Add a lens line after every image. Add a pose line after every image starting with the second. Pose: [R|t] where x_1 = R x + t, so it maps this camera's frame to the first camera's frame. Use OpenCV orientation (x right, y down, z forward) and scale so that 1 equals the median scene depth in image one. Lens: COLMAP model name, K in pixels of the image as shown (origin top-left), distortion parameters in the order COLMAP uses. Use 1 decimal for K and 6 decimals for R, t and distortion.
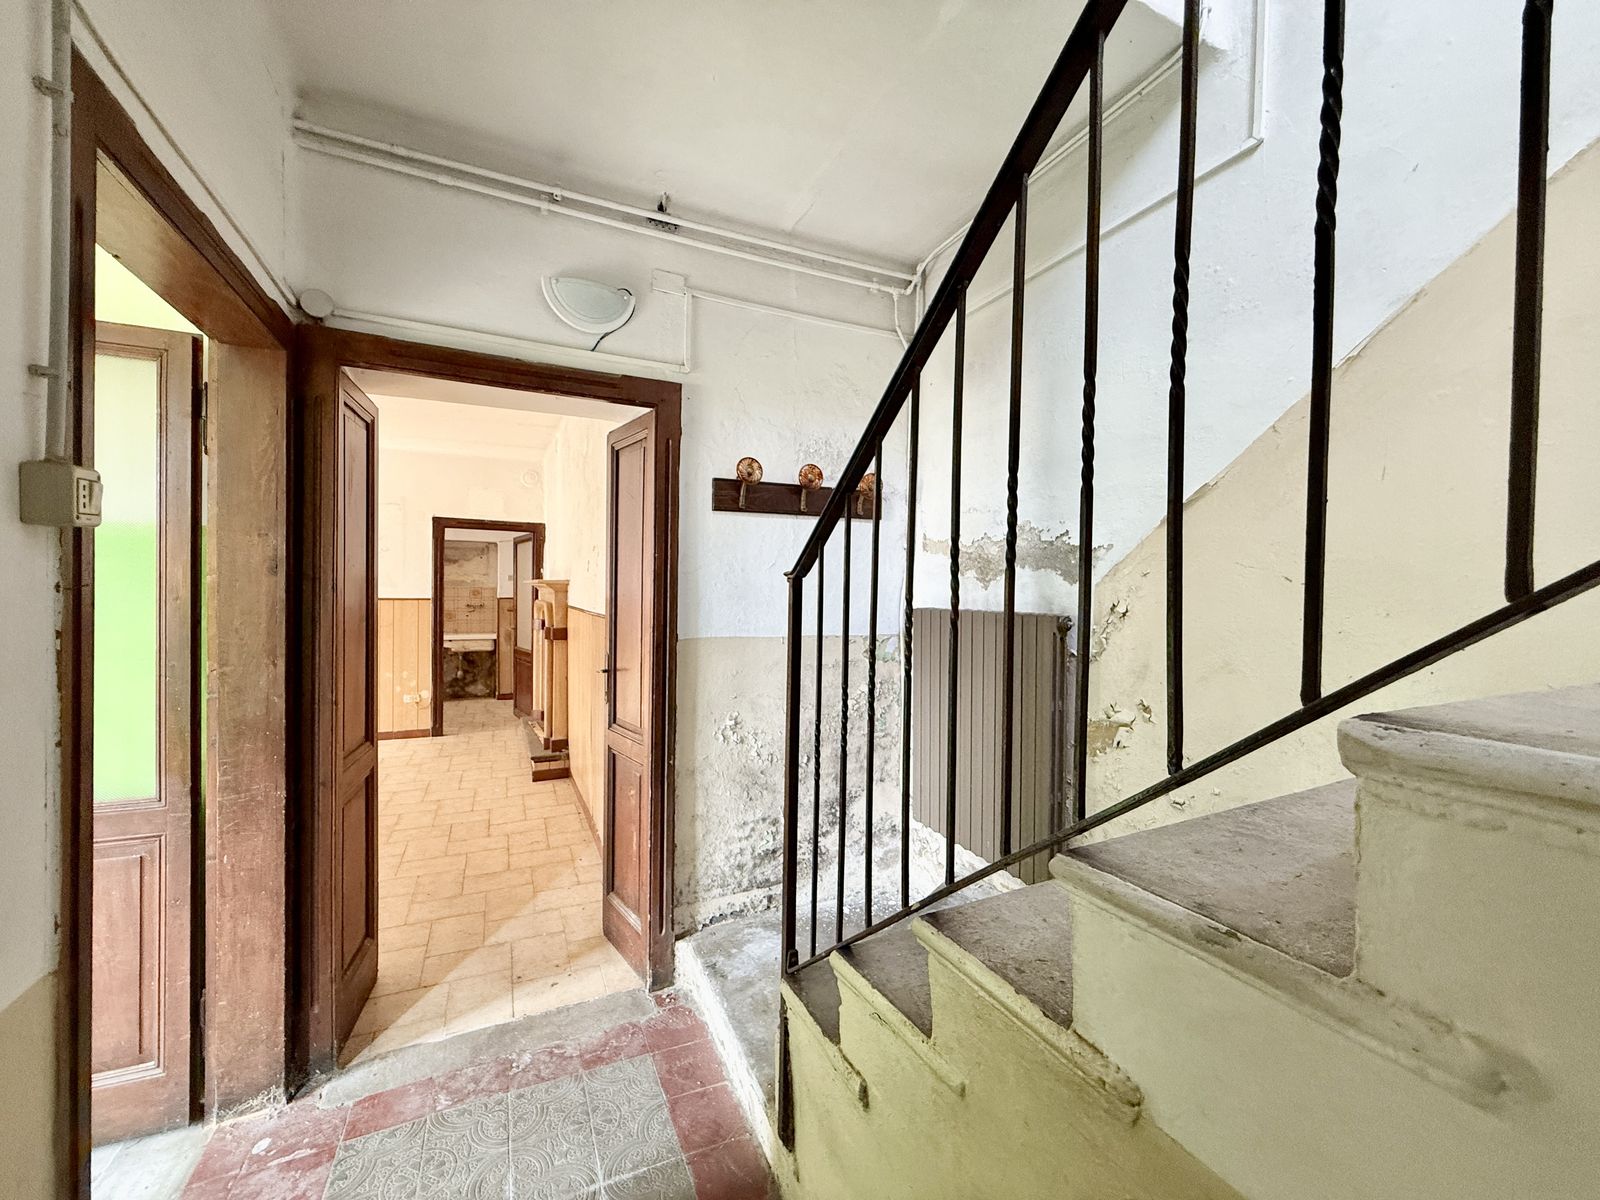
lens RADIAL K [[644.1, 0, 788.5], [0, 644.1, 595.6], [0, 0, 1]] dist [-0.000160, 0.000191]
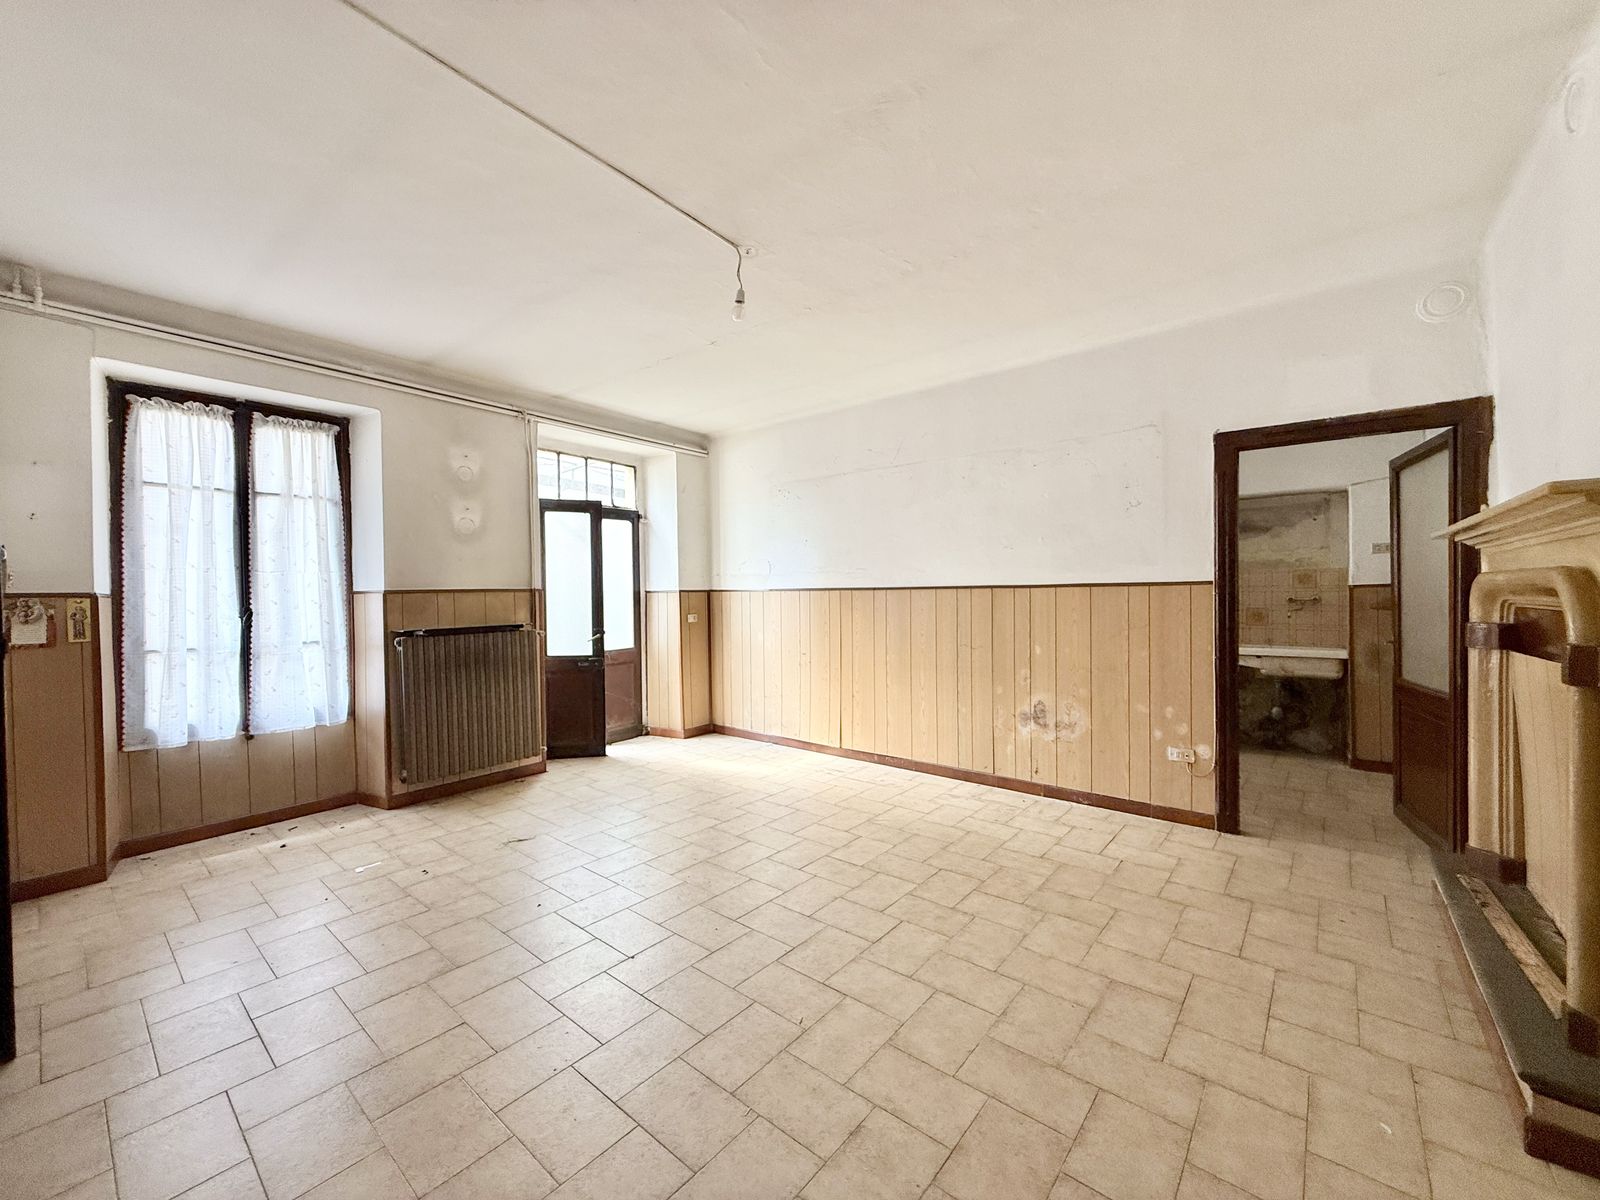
lens RADIAL K [[644.1, 0, 800.5], [0, 644.1, 601.5], [0, 0, 1]] dist [-0.000160, 0.000191]
pose [[0.439654, -0.006602, -0.898143, -0.181081], [0.007231, 0.999967, -0.003811, 0.018467], [0.898138, -0.004820, 0.439687, 0.370784]]
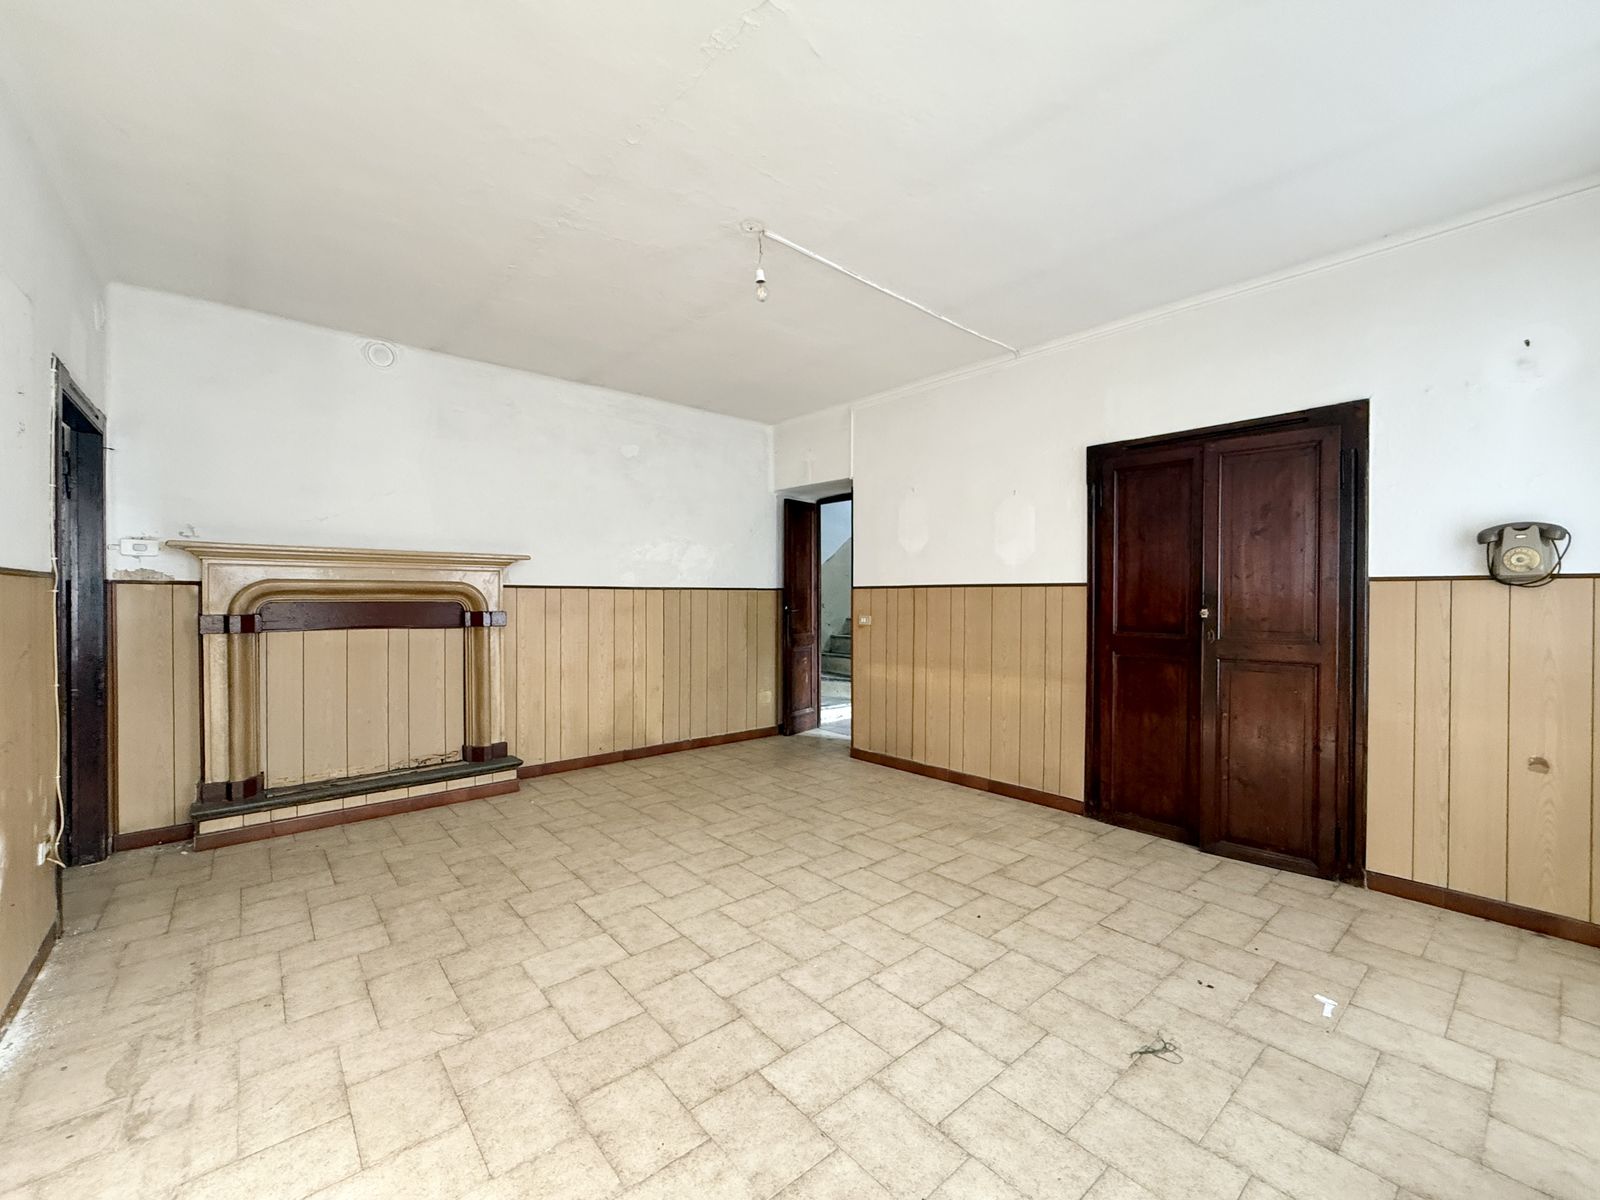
lens RADIAL K [[644.1, 0, 792.3], [0, 644.1, 599.5], [0, 0, 1]] dist [-0.000160, 0.000191]
pose [[-0.270192, -0.018170, 0.962635, -0.871895], [0.006853, 0.999760, 0.020794, 0.012727], [-0.962782, 0.012215, -0.270003, 0.581916]]
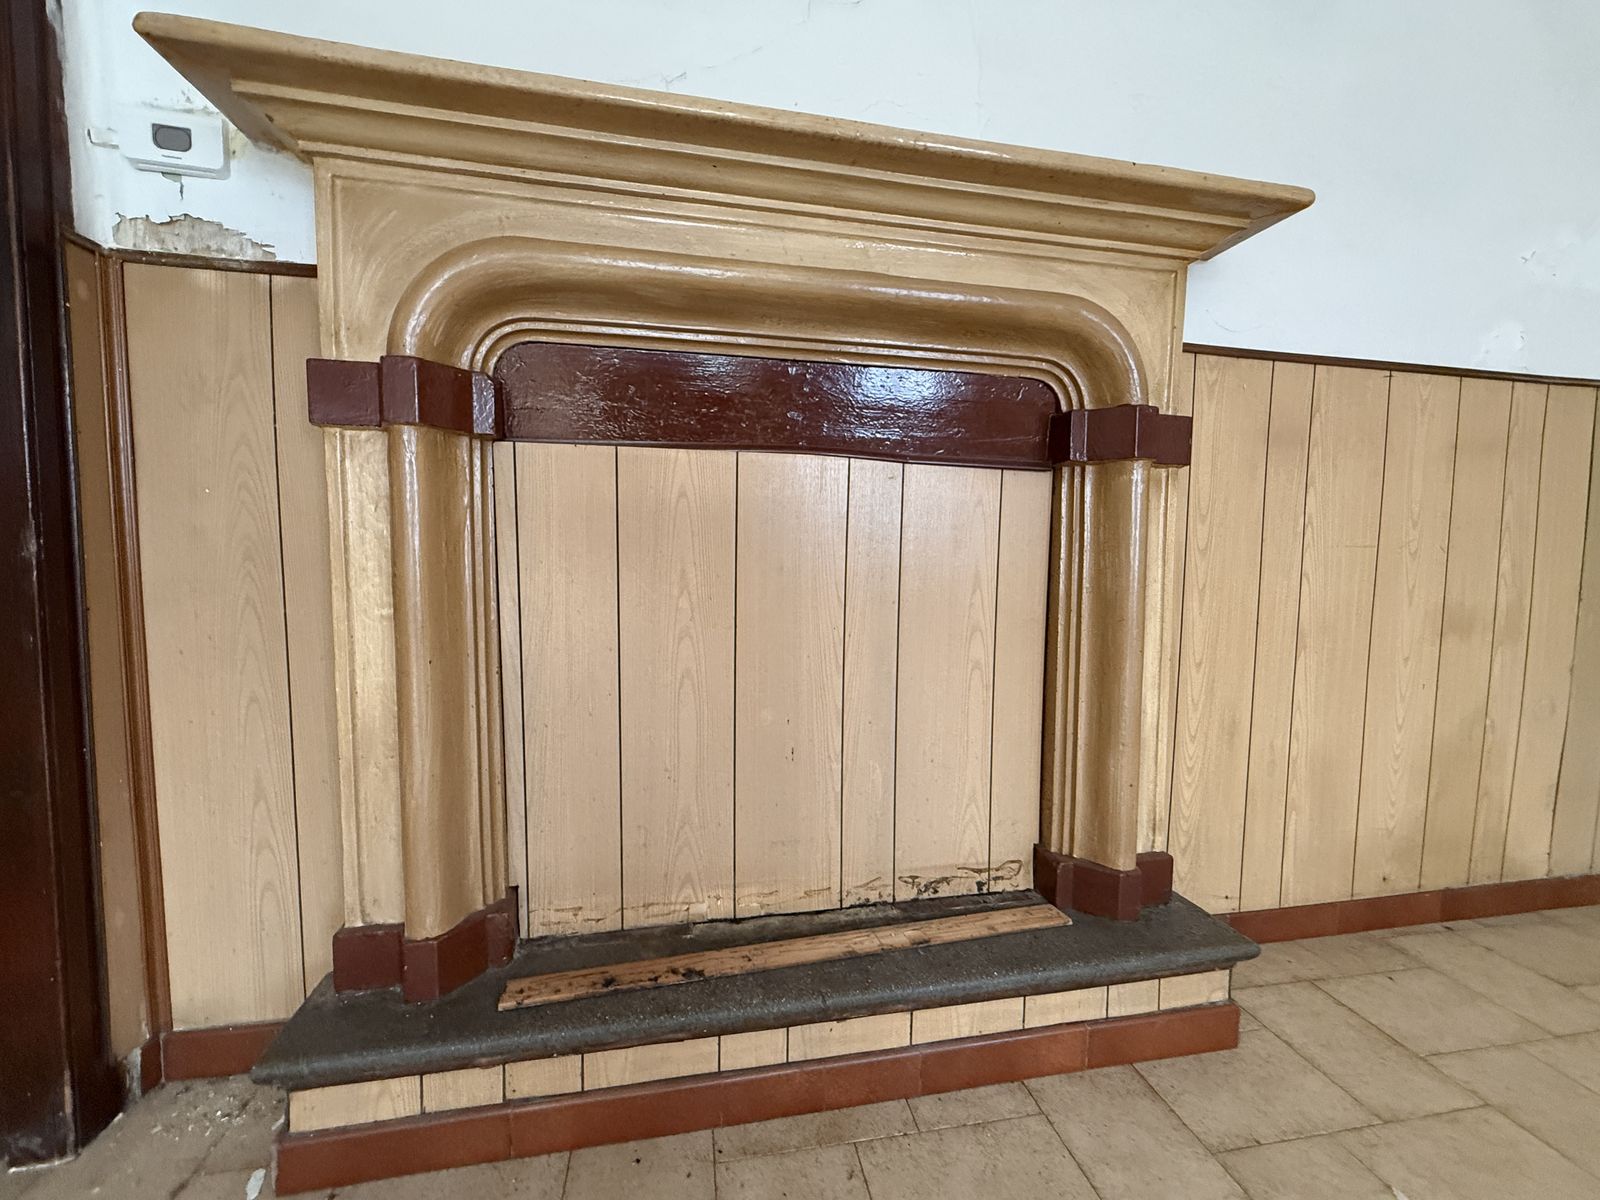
lens RADIAL K [[644.1, 0, 807.6], [0, 644.1, 599.5], [0, 0, 1]] dist [-0.000160, 0.000191]
pose [[0.232432, -0.077740, 0.969501, -0.435487], [0.001933, 0.996835, 0.079469, 0.067940], [-0.972611, -0.016597, 0.231846, 0.730705]]
